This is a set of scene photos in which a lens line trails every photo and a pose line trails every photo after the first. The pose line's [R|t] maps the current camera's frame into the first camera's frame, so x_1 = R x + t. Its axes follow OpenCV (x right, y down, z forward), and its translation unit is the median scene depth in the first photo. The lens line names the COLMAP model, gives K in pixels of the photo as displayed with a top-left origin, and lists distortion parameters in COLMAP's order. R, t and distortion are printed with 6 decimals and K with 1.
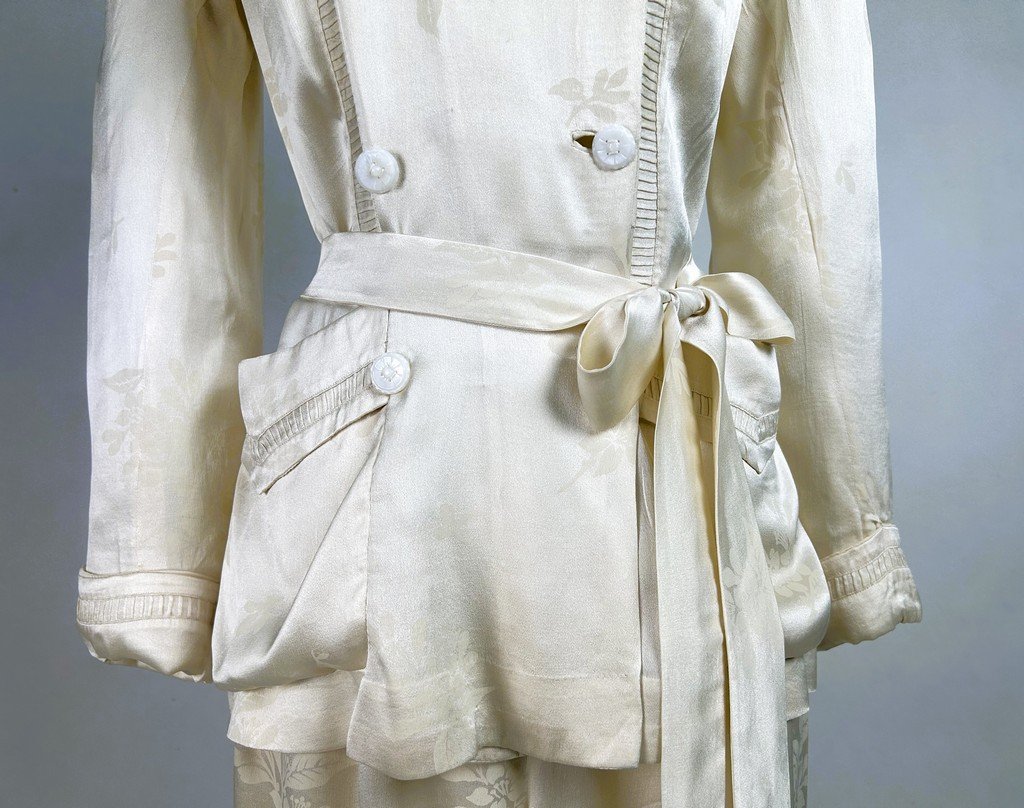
lens RADIAL K [[775.1, 0, 536.3], [0, 775.1, 427.6], [0, 0, 1]] dist [0.008331, 0.004081]
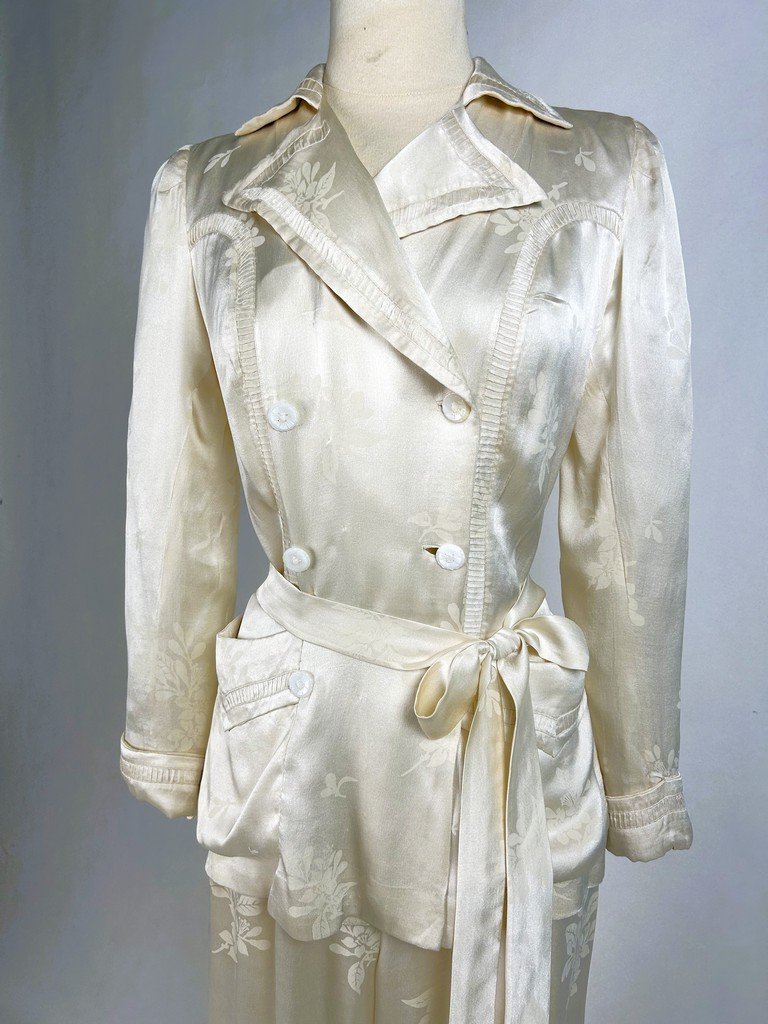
lens RADIAL K [[765.0, 0, 383.3], [0, 765.0, 515.8], [0, 0, 1]] dist [0.036541, -0.044489]
pose [[0.978848, 0.070617, -0.192017, 0.233227], [-0.041821, 0.987788, 0.150086, -0.613635], [0.200270, -0.138881, 0.969847, -0.396926]]
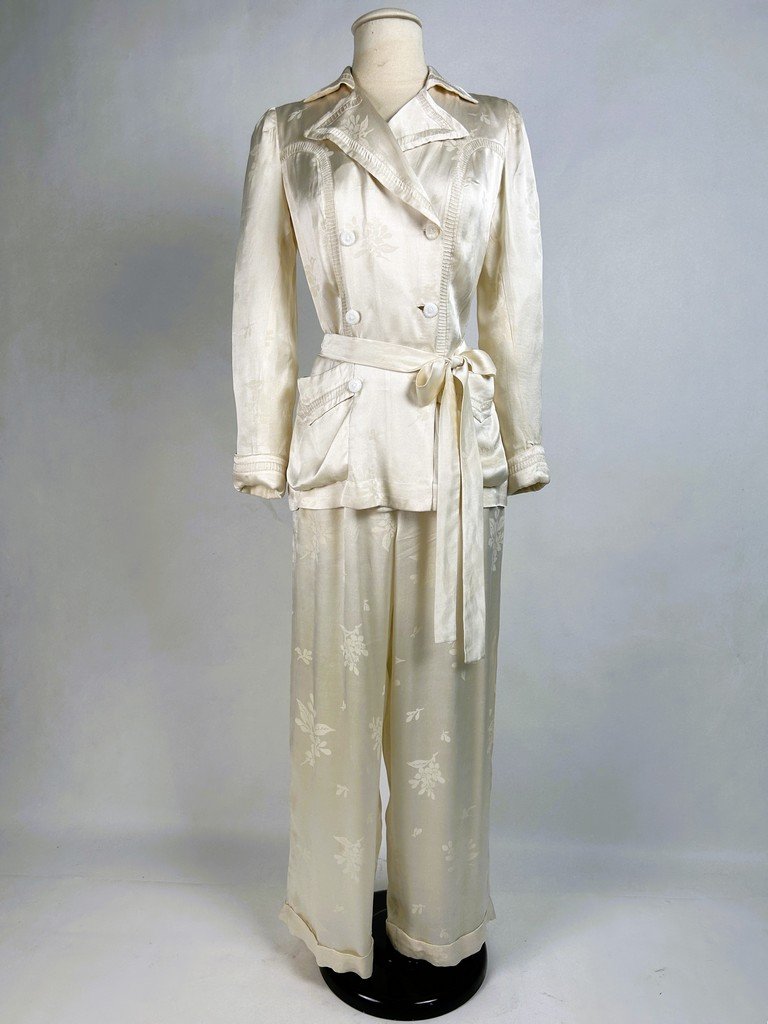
lens RADIAL K [[765.0, 0, 382.0], [0, 765.0, 536.4], [0, 0, 1]] dist [0.036541, -0.044489]
pose [[0.998387, 0.028728, -0.048973, 0.078289], [-0.020745, 0.987485, 0.156344, 0.041882], [0.052852, -0.155076, 0.986488, -1.980692]]
